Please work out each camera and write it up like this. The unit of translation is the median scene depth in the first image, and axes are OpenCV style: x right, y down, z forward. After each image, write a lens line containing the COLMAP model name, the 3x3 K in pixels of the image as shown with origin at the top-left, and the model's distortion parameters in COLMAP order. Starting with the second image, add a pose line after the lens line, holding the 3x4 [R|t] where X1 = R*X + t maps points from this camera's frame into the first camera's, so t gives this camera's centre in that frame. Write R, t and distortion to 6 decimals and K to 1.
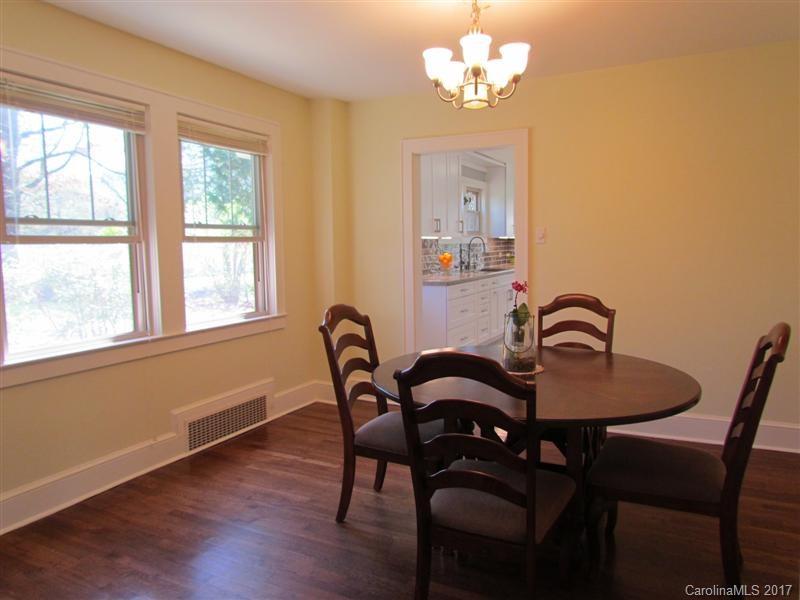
lens RADIAL K [[579.2, 0, 405.0], [0, 579.2, 300.7], [0, 0, 1]] dist [-0.010492, 0.001961]
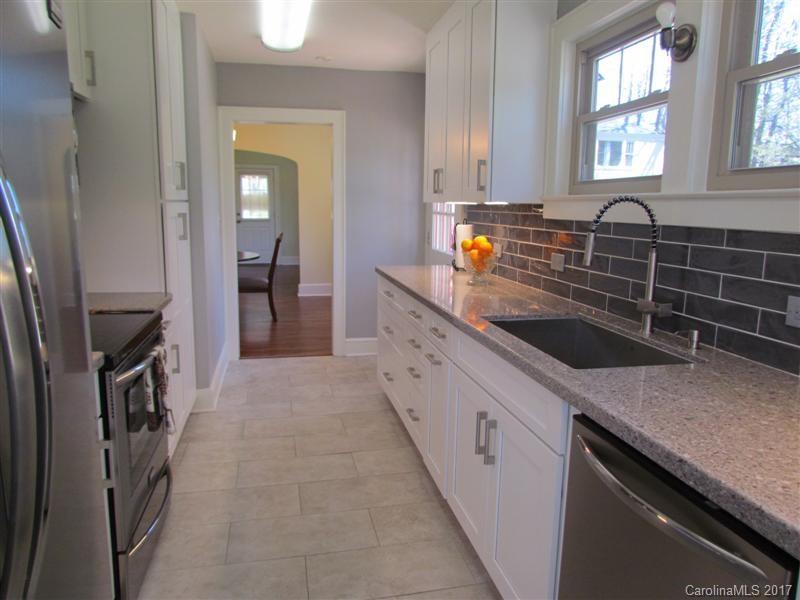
lens RADIAL K [[579.2, 0, 405.0], [0, 579.2, 300.7], [0, 0, 1]] dist [-0.010492, 0.001961]
pose [[-0.786871, 0.099867, -0.608983, 0.334090], [-0.066026, 0.967531, 0.243977, -0.116242], [0.613575, 0.232187, -0.754728, 1.086429]]
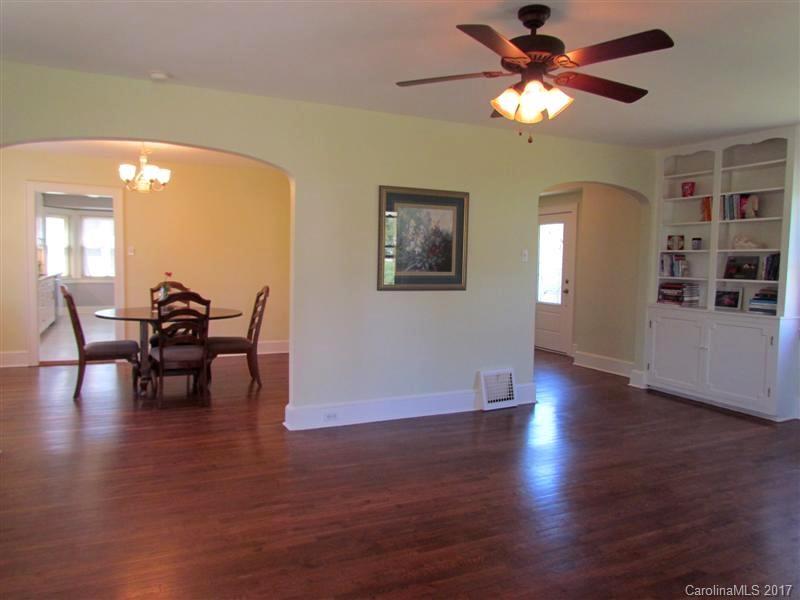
lens RADIAL K [[579.2, 0, 405.0], [0, 579.2, 300.7], [0, 0, 1]] dist [-0.010492, 0.001961]
pose [[0.639708, -0.034408, 0.767847, -0.232055], [0.052822, 0.998604, 0.000741, 0.031224], [-0.766800, 0.040085, 0.640633, -0.284433]]
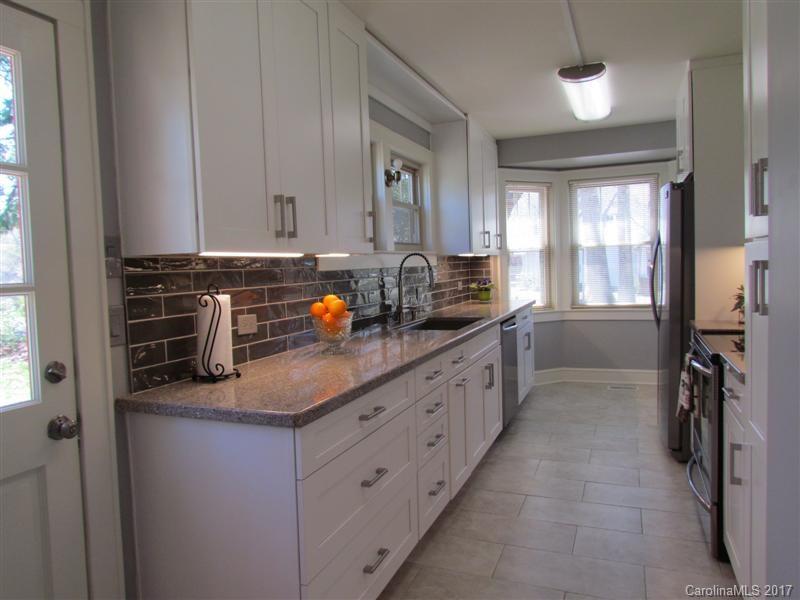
lens RADIAL K [[579.2, 0, 405.0], [0, 579.2, 300.7], [0, 0, 1]] dist [-0.010492, 0.001961]
pose [[0.995889, -0.024621, 0.087167, 0.069733], [0.027897, 0.998942, -0.036571, -0.051412], [-0.086175, 0.038852, 0.995522, 0.500521]]
